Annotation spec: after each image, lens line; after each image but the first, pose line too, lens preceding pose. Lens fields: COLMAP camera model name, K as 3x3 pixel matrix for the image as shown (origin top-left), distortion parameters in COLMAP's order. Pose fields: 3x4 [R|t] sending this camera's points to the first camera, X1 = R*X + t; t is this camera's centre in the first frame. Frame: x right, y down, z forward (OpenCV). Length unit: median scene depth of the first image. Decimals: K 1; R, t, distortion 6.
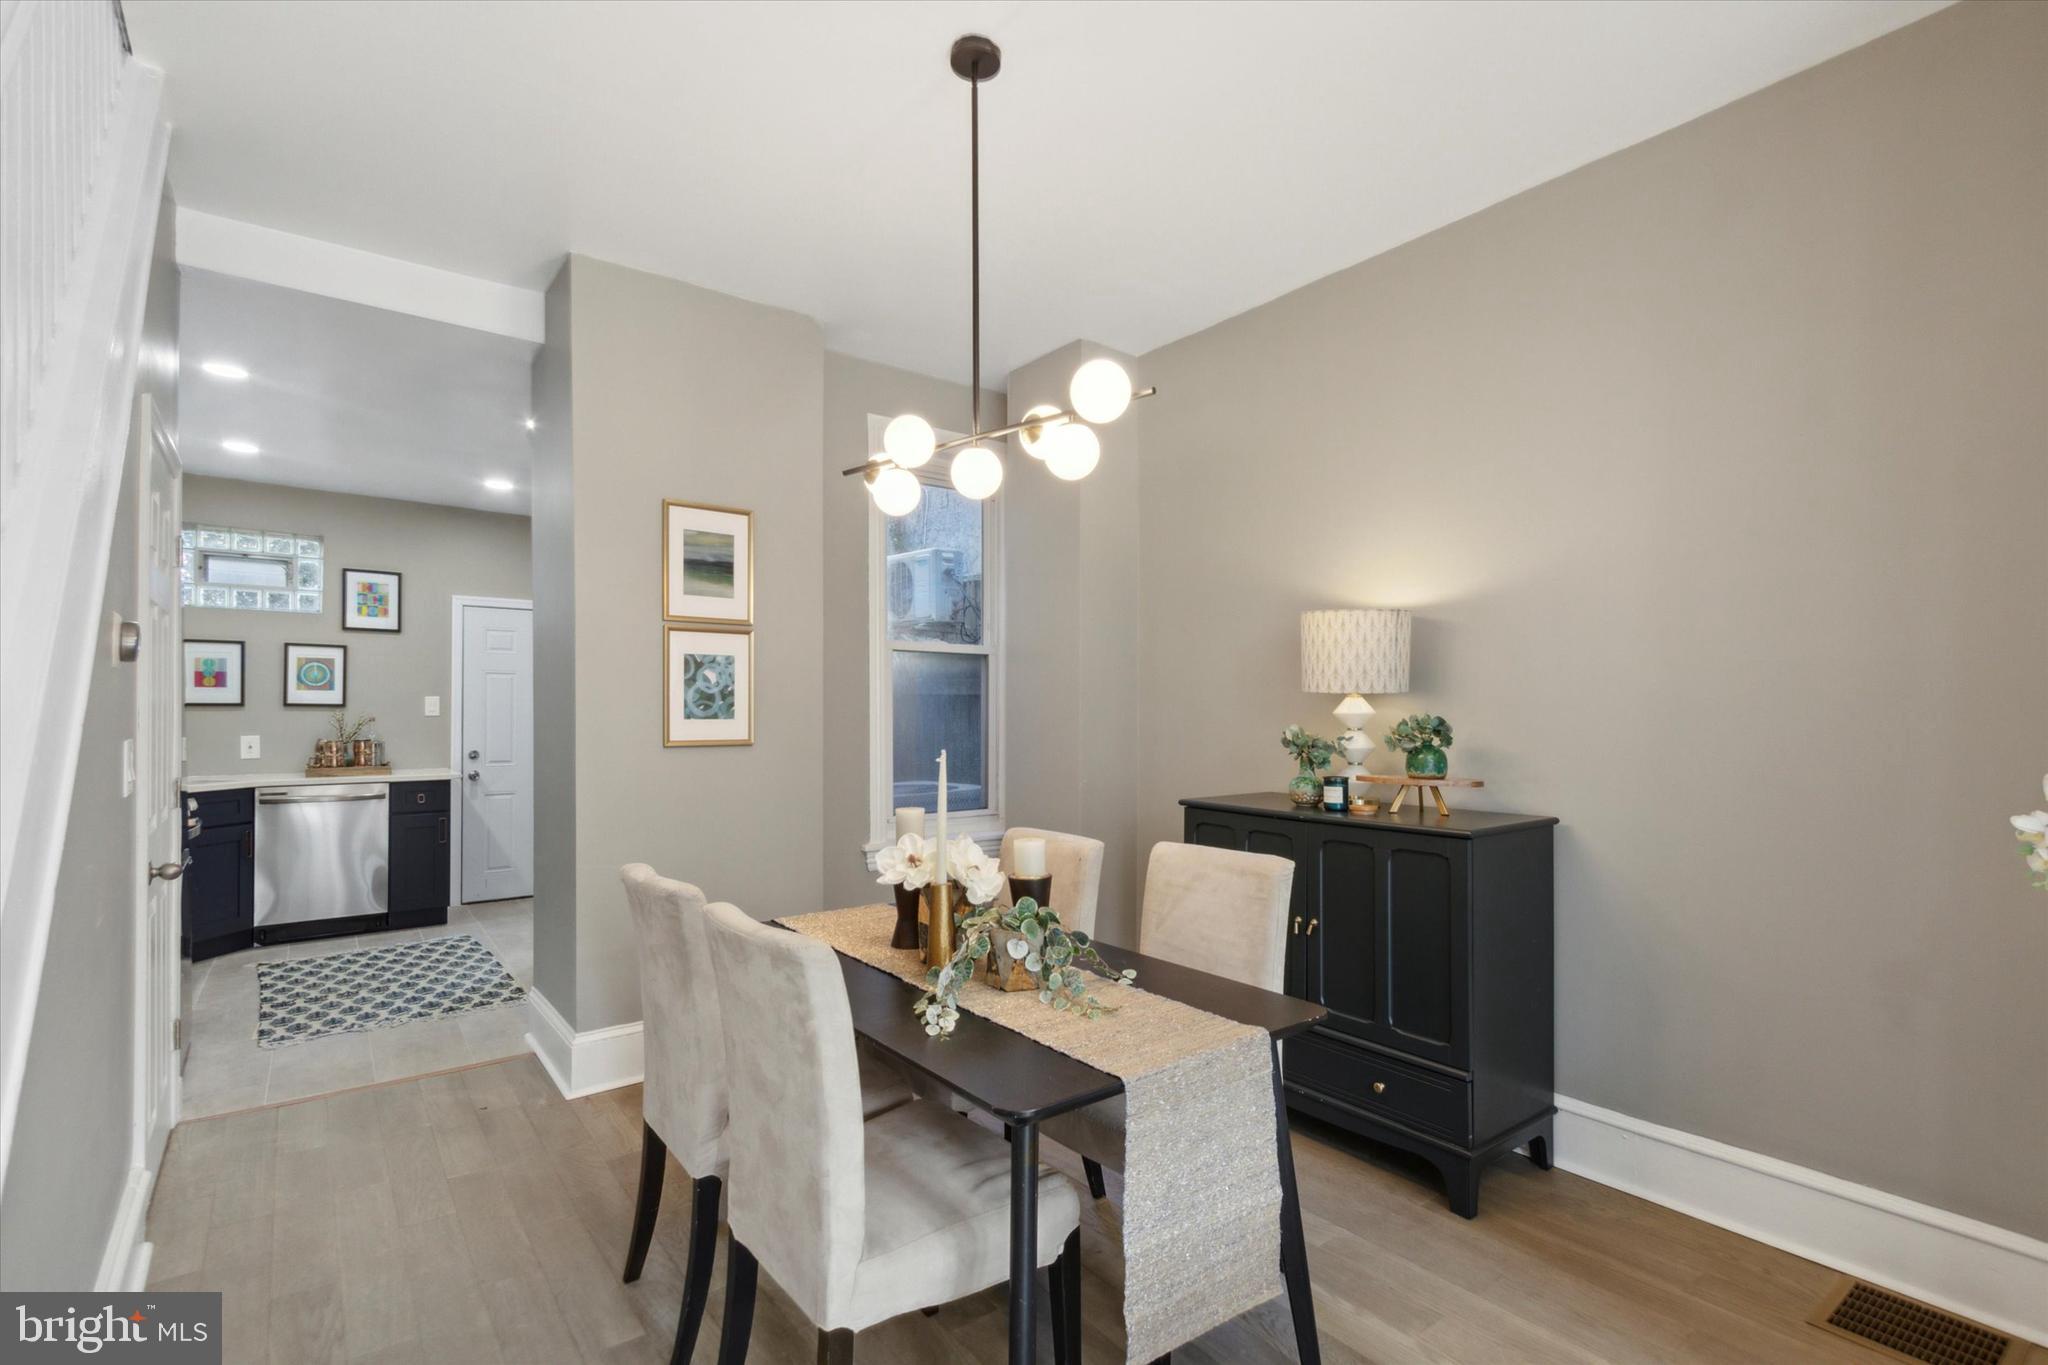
lens RADIAL K [[951.0, 0, 1027.4], [0, 951.0, 703.2], [0, 0, 1]] dist [-0.000476, -0.000281]
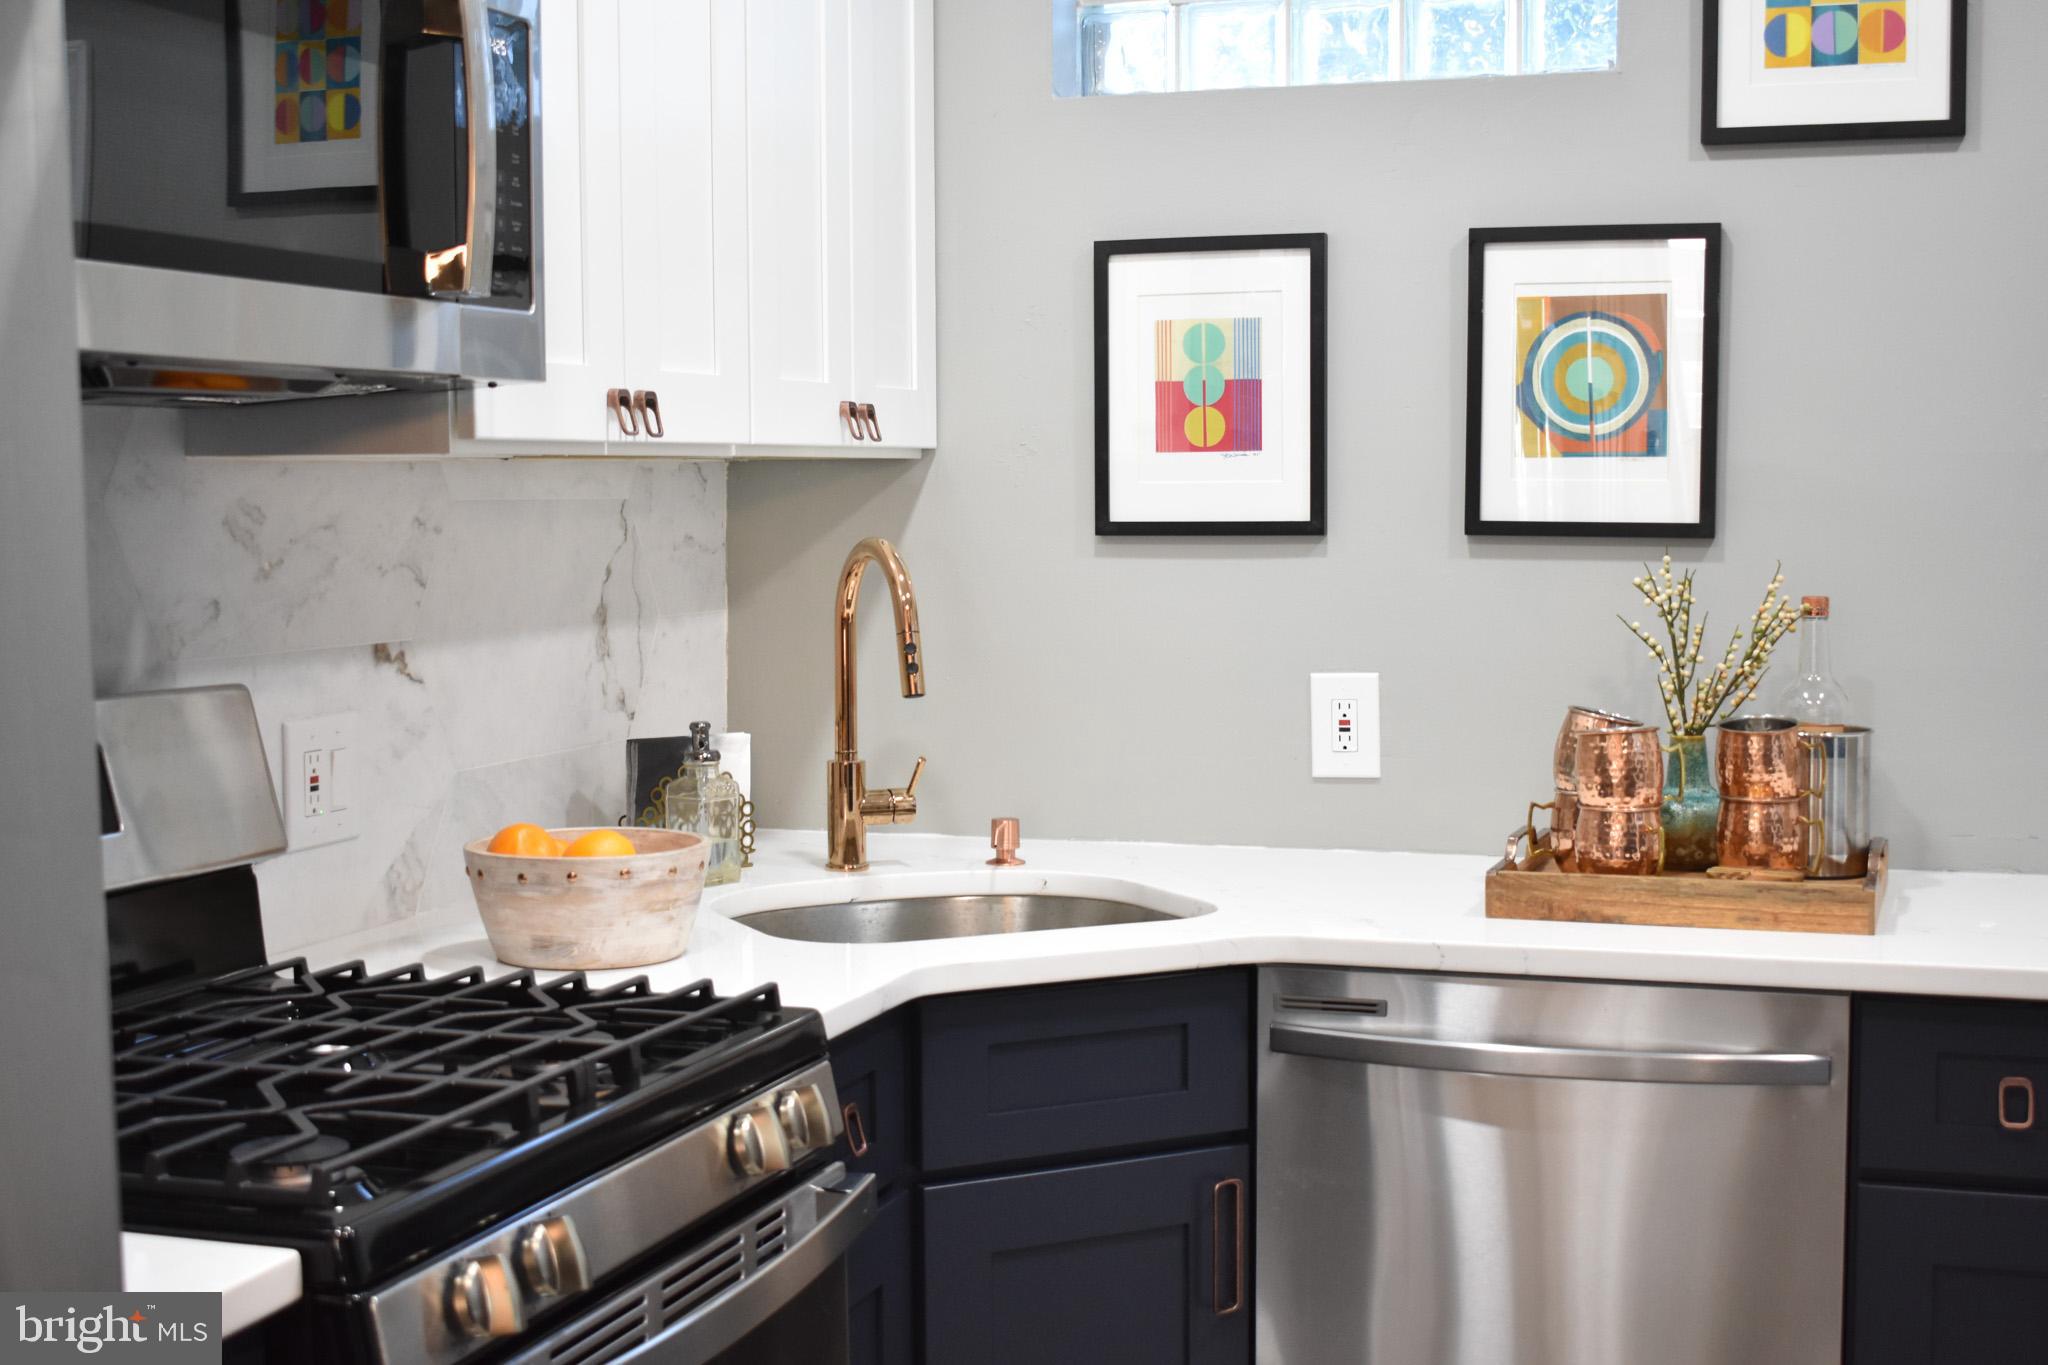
lens RADIAL K [[2722.9, 0, 1024.0], [0, 2722.9, 682.5], [0, 0, 1]] dist [-0.022559, -0.051588]
pose [[0.559235, 0.056135, -0.827107, -0.334294], [0.012093, 0.997046, 0.075845, -0.011094], [0.828921, -0.052417, 0.556904, 0.575324]]
